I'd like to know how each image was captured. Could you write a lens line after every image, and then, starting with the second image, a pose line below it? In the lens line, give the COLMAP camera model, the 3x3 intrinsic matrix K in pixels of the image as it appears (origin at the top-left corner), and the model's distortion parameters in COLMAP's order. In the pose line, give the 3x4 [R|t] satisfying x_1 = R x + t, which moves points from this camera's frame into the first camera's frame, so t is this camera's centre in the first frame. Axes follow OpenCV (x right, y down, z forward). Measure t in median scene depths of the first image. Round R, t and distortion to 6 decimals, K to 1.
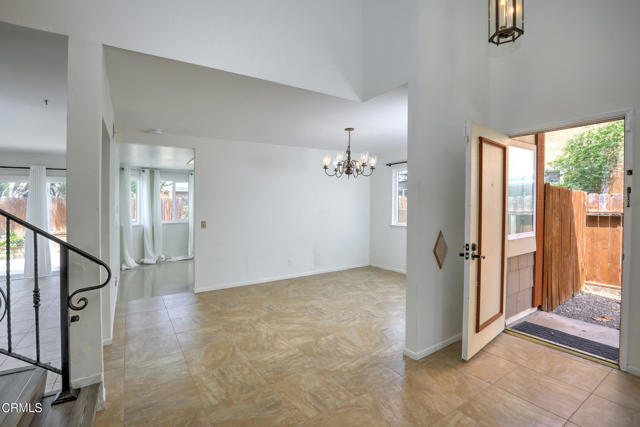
lens RADIAL K [[299.6, 0, 324.0], [0, 299.6, 196.4], [0, 0, 1]] dist [-0.025019, 0.002918]
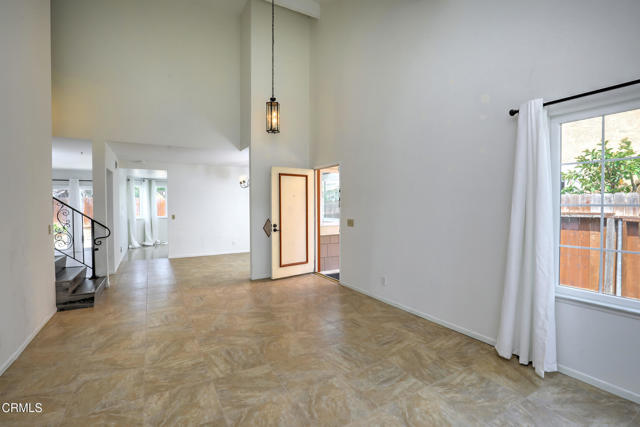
lens RADIAL K [[299.6, 0, 322.9], [0, 299.6, 213.9], [0, 0, 1]] dist [-0.025019, 0.002918]
pose [[0.998375, 0.008696, -0.056310, 0.371176], [-0.005527, 0.998405, 0.056186, -0.013420], [0.056709, -0.055784, 0.996831, -0.423127]]
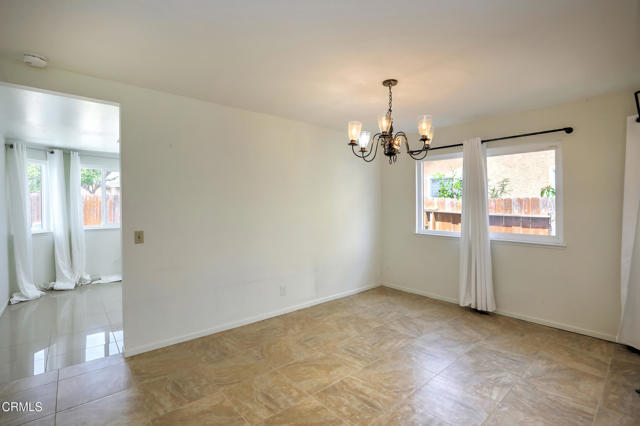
lens RADIAL K [[299.6, 0, 326.6], [0, 299.6, 209.5], [0, 0, 1]] dist [-0.025019, 0.002918]
pose [[0.990619, 0.006079, 0.136518, -0.093121], [-0.012000, 0.999021, 0.042583, 0.009172], [-0.136126, -0.043822, 0.989722, 0.285287]]
